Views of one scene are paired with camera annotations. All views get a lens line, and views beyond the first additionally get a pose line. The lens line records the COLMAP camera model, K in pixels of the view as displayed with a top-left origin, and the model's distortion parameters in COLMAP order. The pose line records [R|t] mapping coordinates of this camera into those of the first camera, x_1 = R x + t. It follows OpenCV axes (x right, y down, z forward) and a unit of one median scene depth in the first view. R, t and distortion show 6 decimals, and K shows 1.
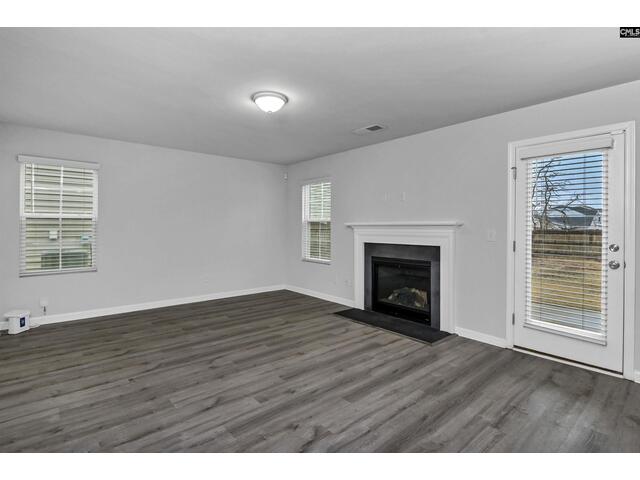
lens RADIAL K [[316.9, 0, 320.5], [0, 316.9, 224.1], [0, 0, 1]] dist [-0.000934, -0.000562]
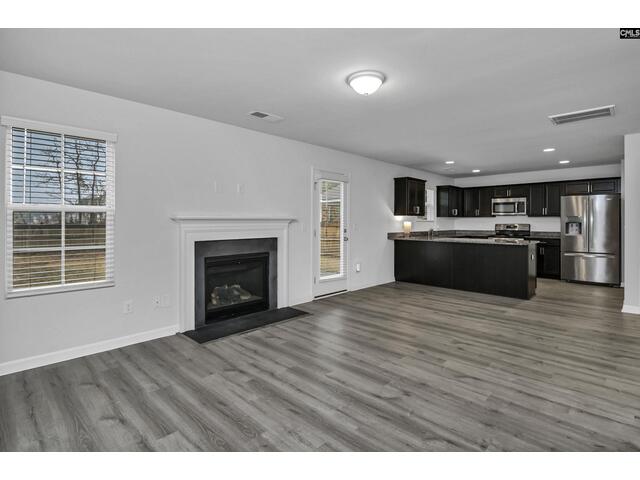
lens RADIAL K [[331.9, 0, 321.1], [0, 331.9, 222.4], [0, 0, 1]] dist [0.001066, 0.001180]
pose [[-0.097135, -0.007695, 0.995241, -0.896624], [-0.010684, 0.999921, 0.006688, 0.004599], [-0.995214, -0.009983, -0.097209, 1.002656]]
